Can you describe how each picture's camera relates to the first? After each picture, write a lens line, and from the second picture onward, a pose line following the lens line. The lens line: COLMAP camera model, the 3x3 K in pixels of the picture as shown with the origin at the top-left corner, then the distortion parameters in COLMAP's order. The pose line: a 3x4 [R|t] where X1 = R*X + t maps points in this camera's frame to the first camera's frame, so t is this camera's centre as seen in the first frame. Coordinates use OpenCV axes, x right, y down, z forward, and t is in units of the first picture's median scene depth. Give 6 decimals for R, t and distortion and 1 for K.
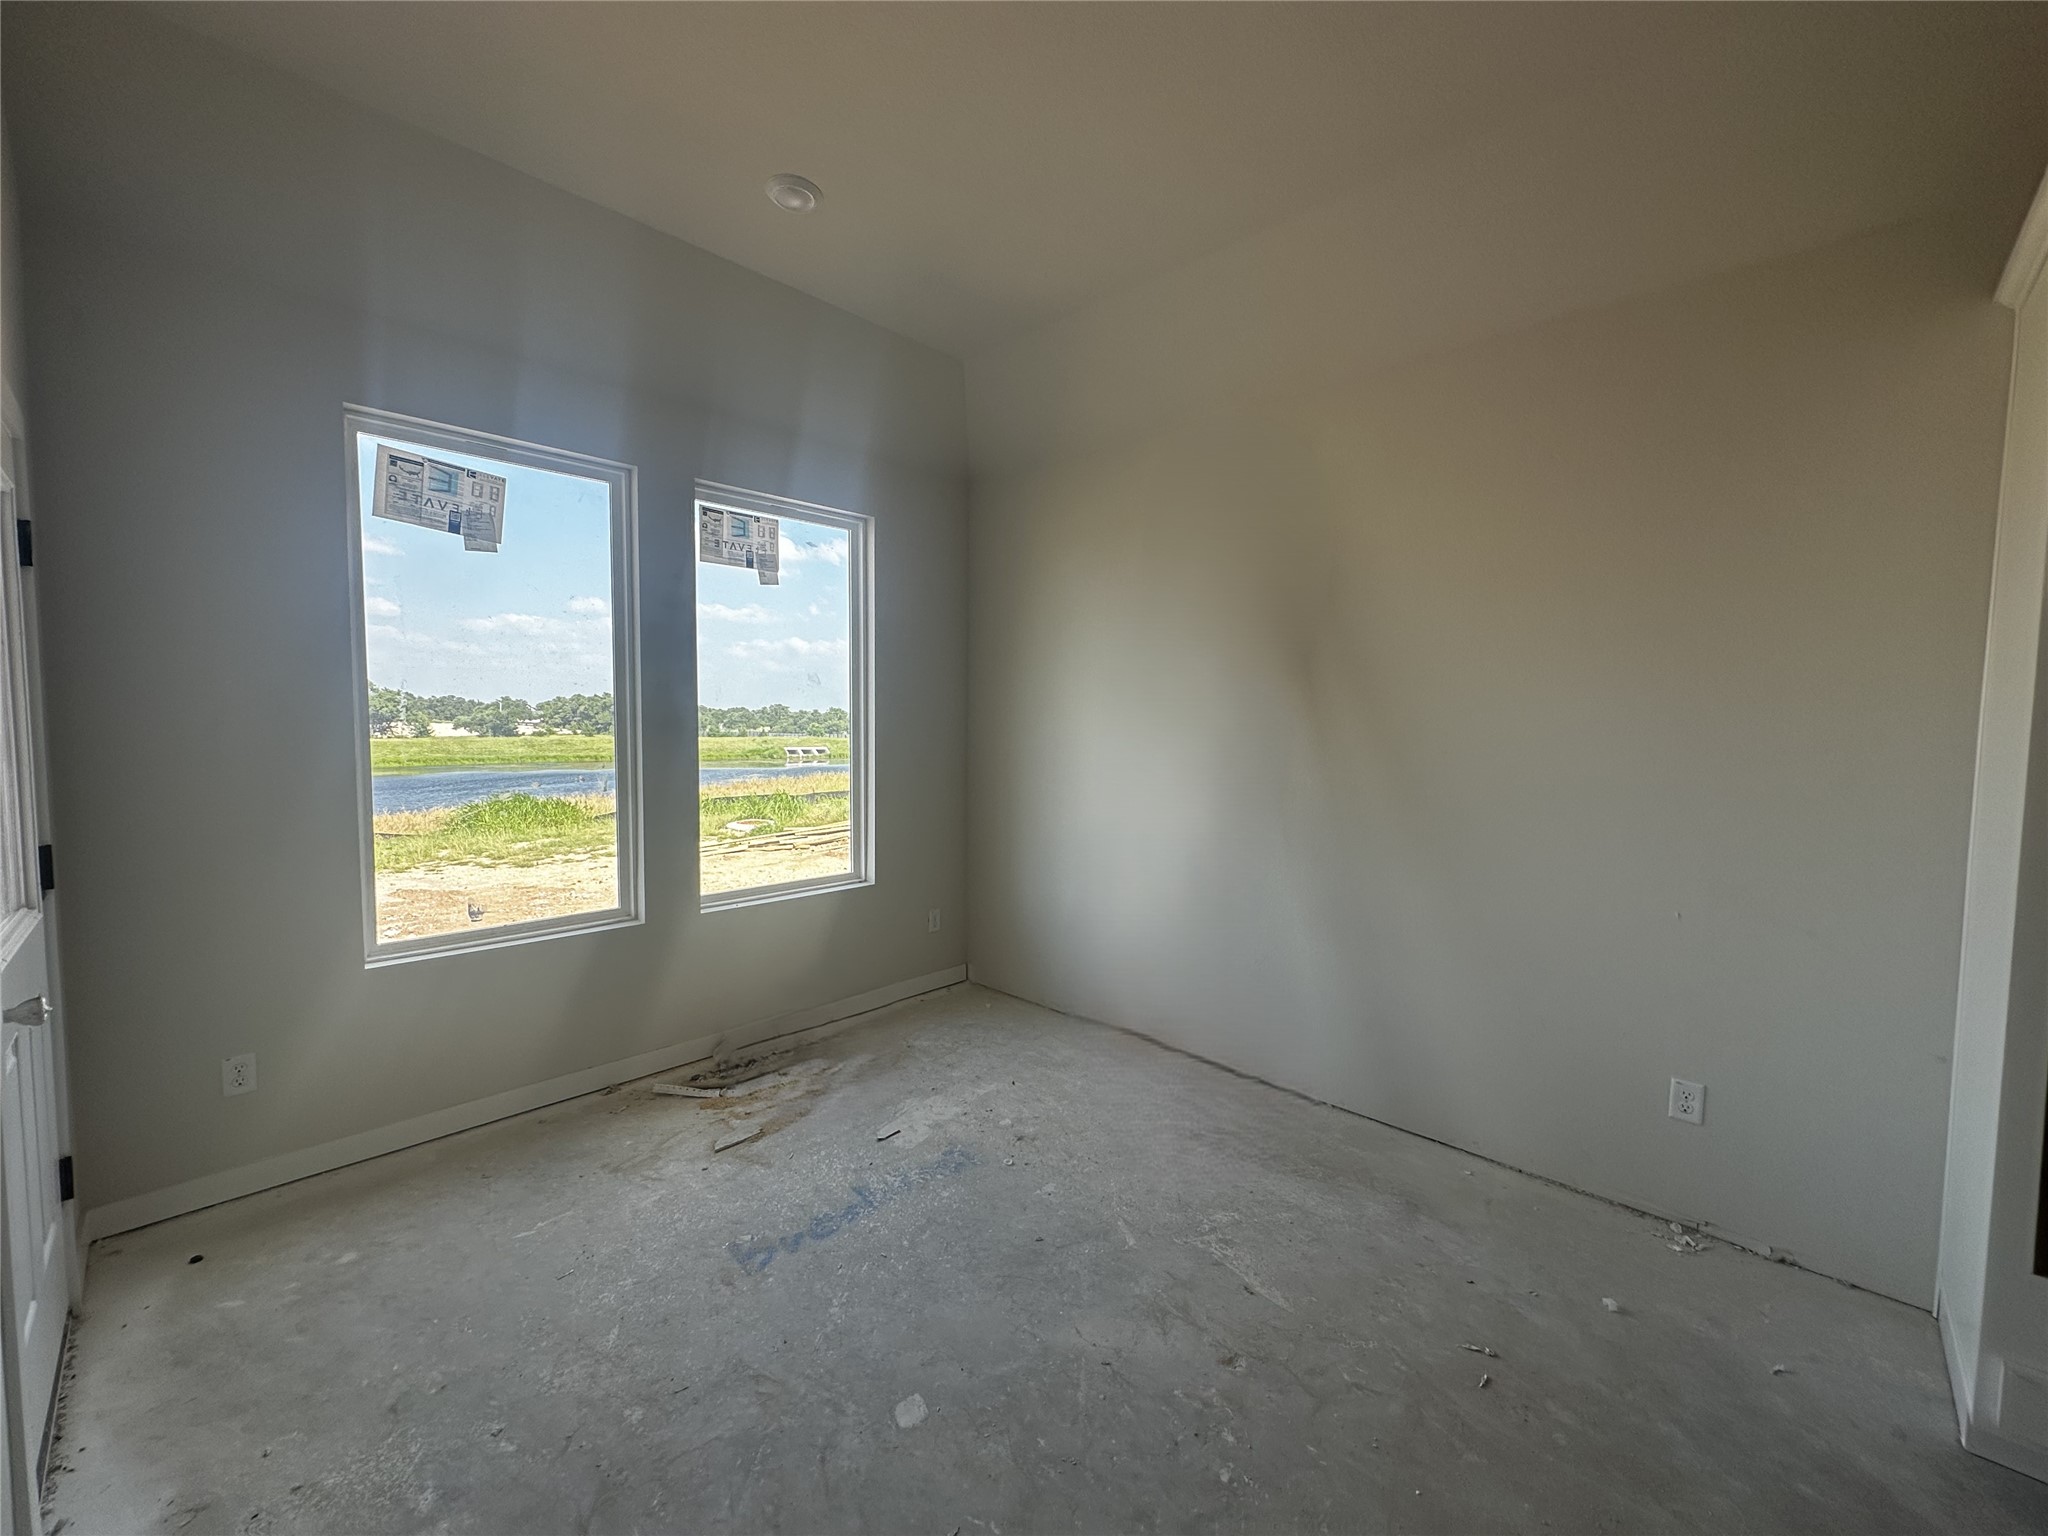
lens RADIAL K [[816.3, 0, 1024.0], [0, 816.3, 768.0], [0, 0, 1]] dist [-0.000965, -0.000184]
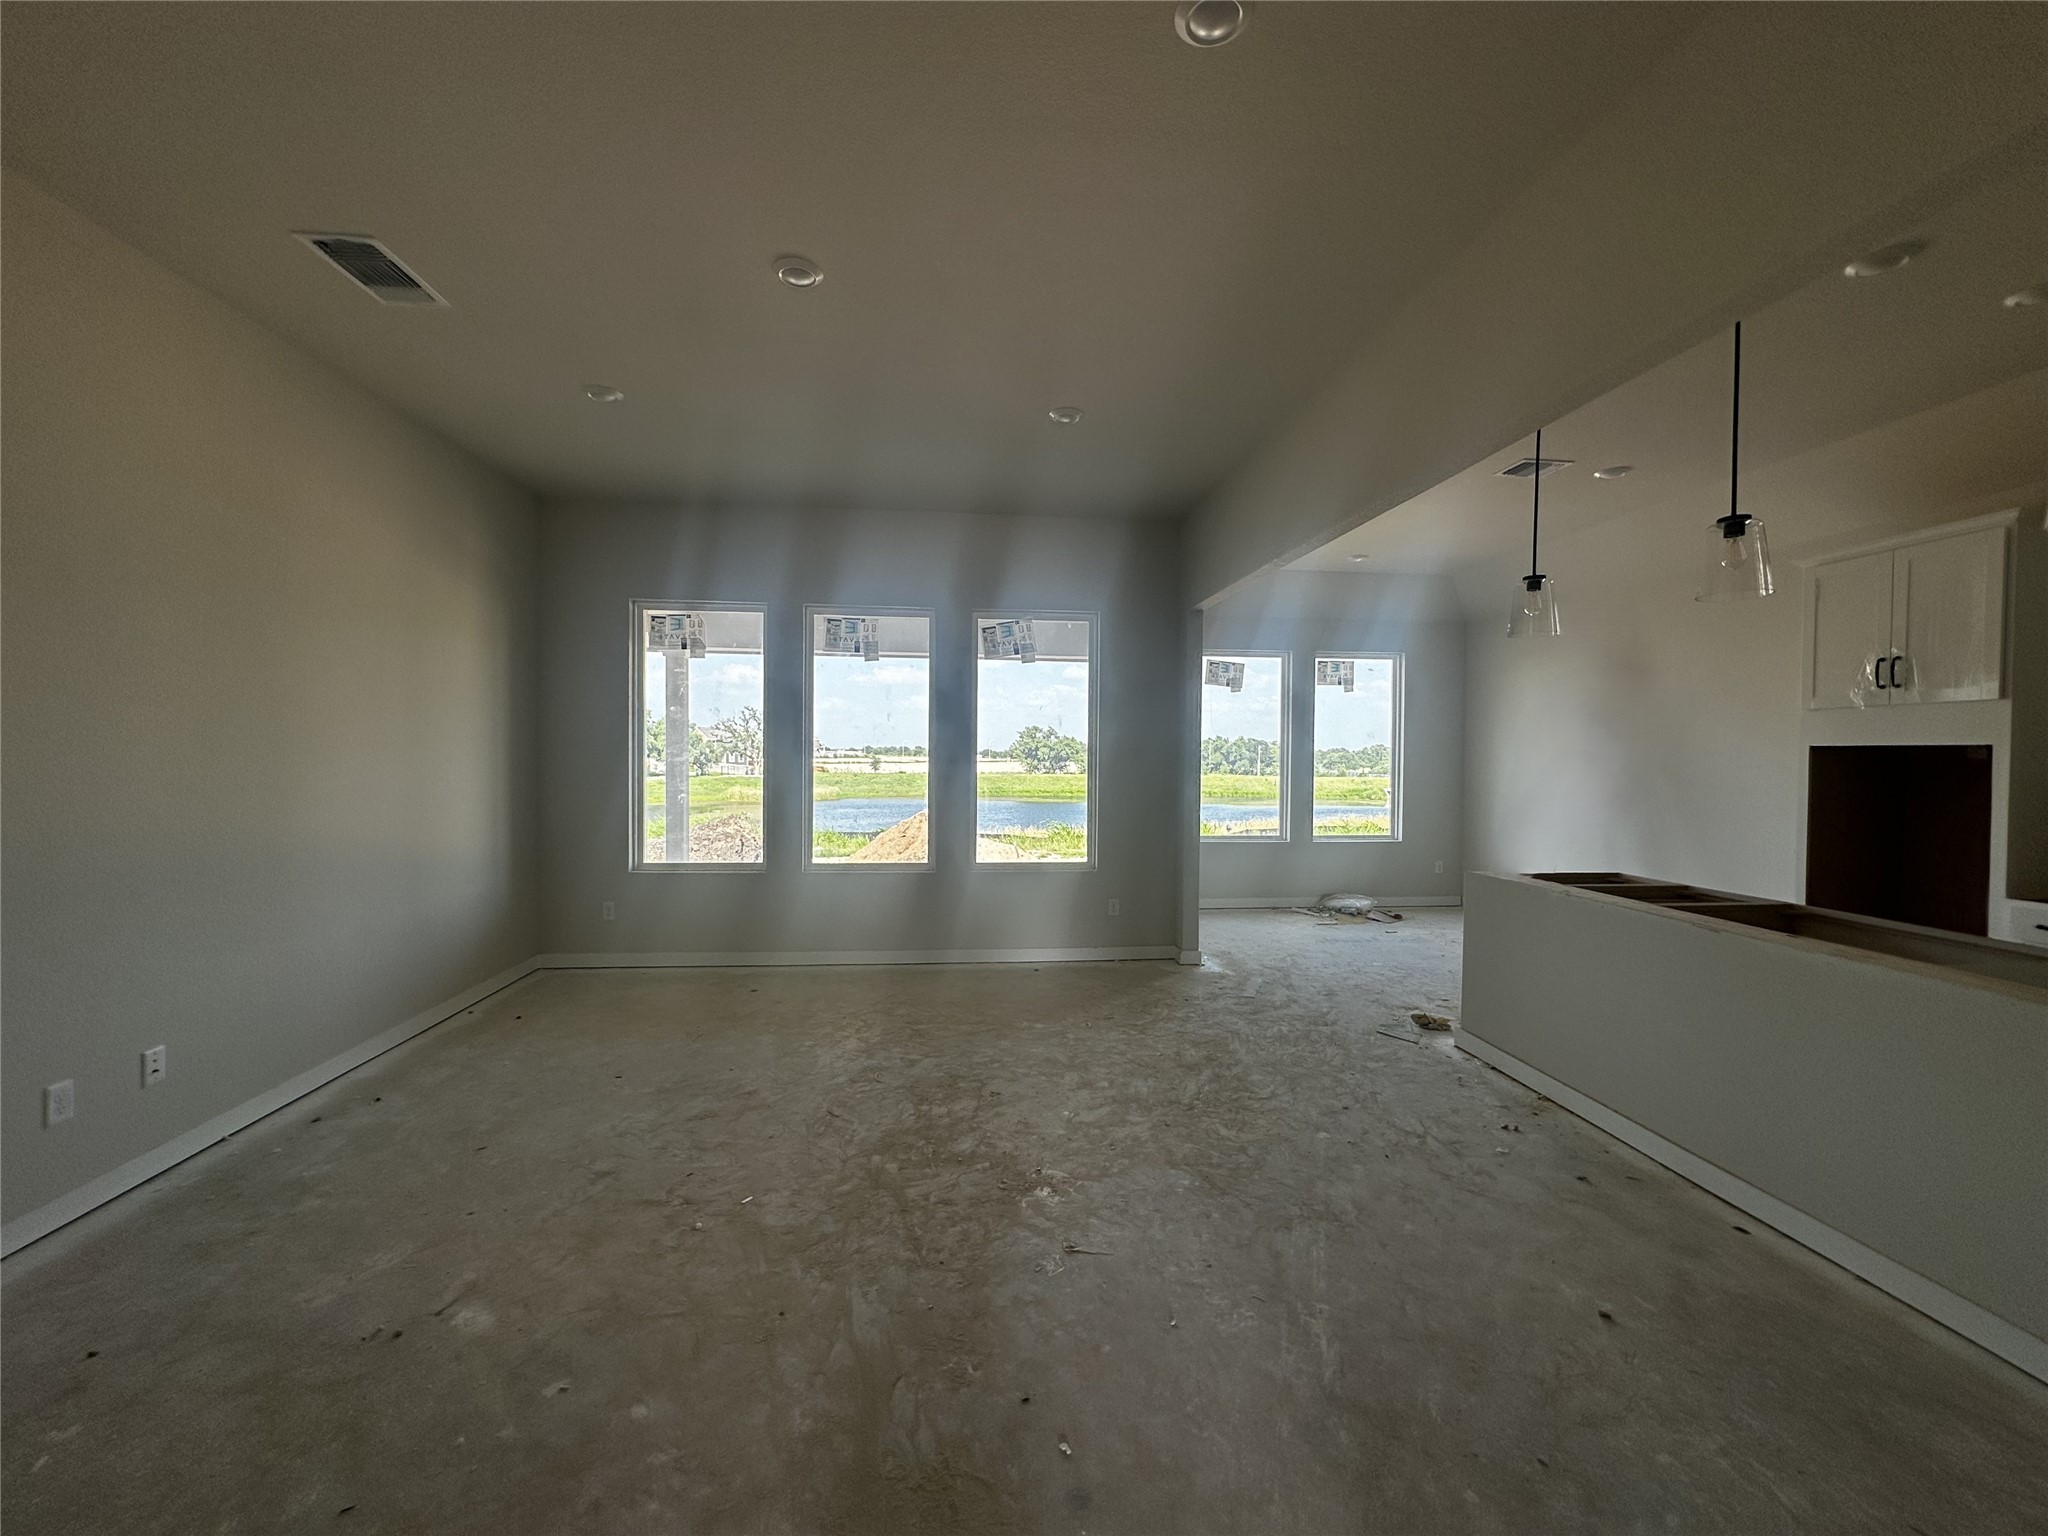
lens RADIAL K [[816.3, 0, 1019.9], [0, 816.3, 773.3], [0, 0, 1]] dist [-0.001814, -0.000098]
pose [[0.759732, 0.011989, -0.650126, 0.430157], [-0.040201, 0.998783, -0.028560, 0.082746], [0.648992, 0.047834, 0.759290, -1.184181]]
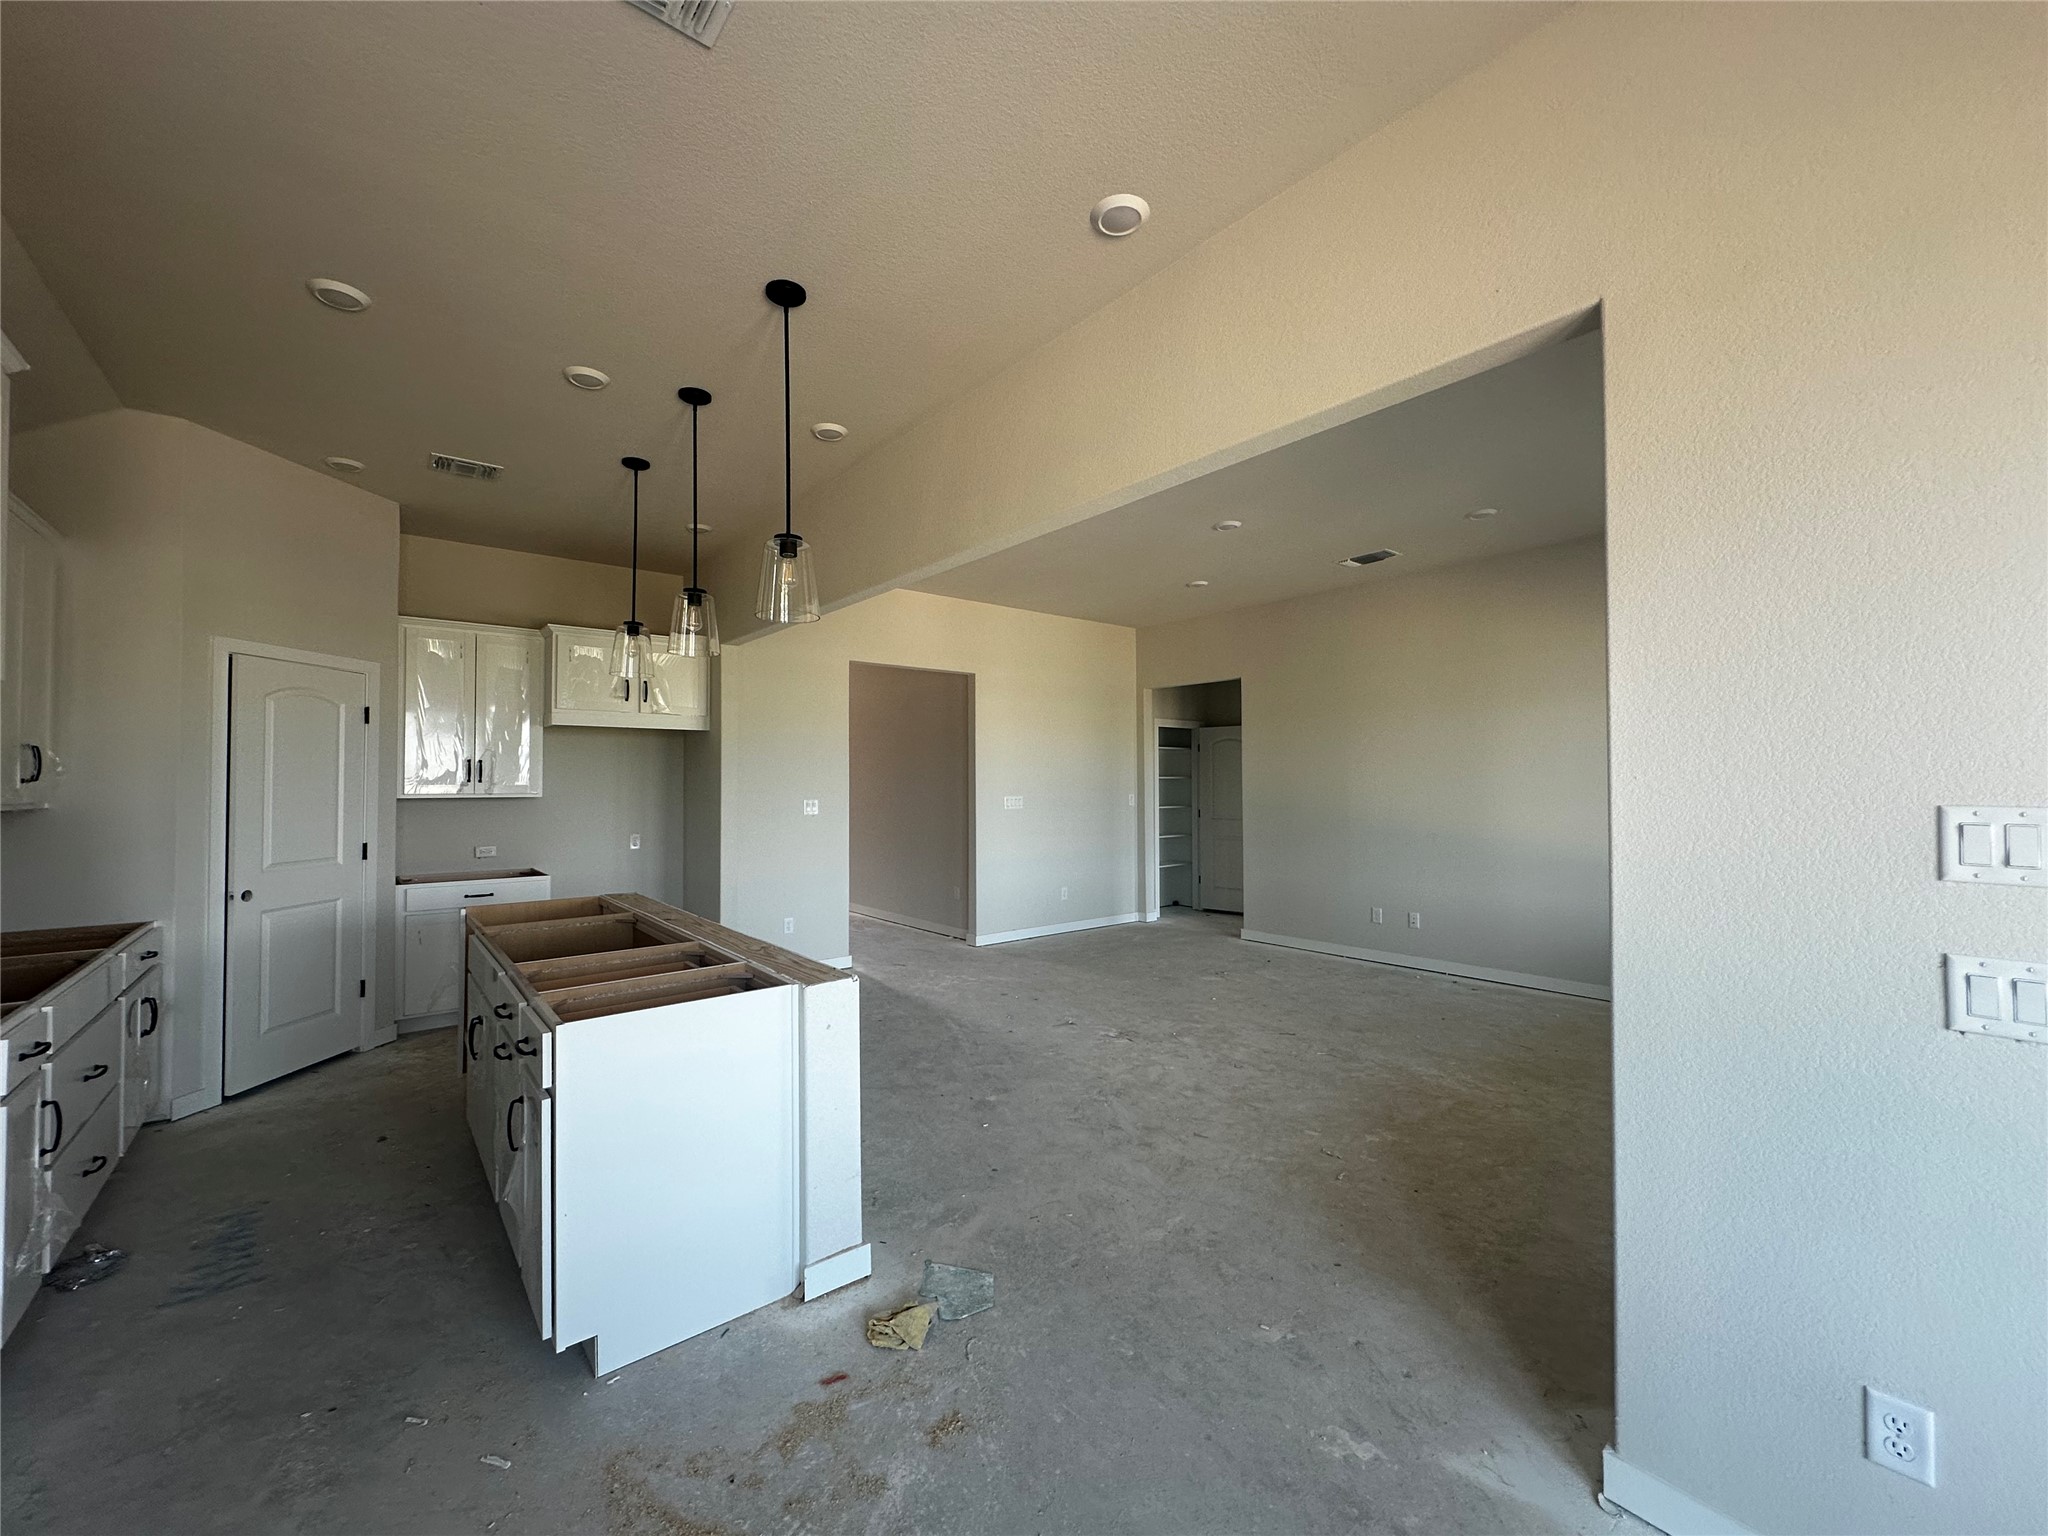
lens RADIAL K [[816.3, 0, 1024.0], [0, 816.3, 768.0], [0, 0, 1]] dist [-0.000965, -0.000184]
pose [[-0.993087, -0.003270, 0.117334, -0.044260], [0.001902, 0.999033, 0.043937, -0.039838], [-0.117364, 0.043856, -0.992120, 0.704956]]
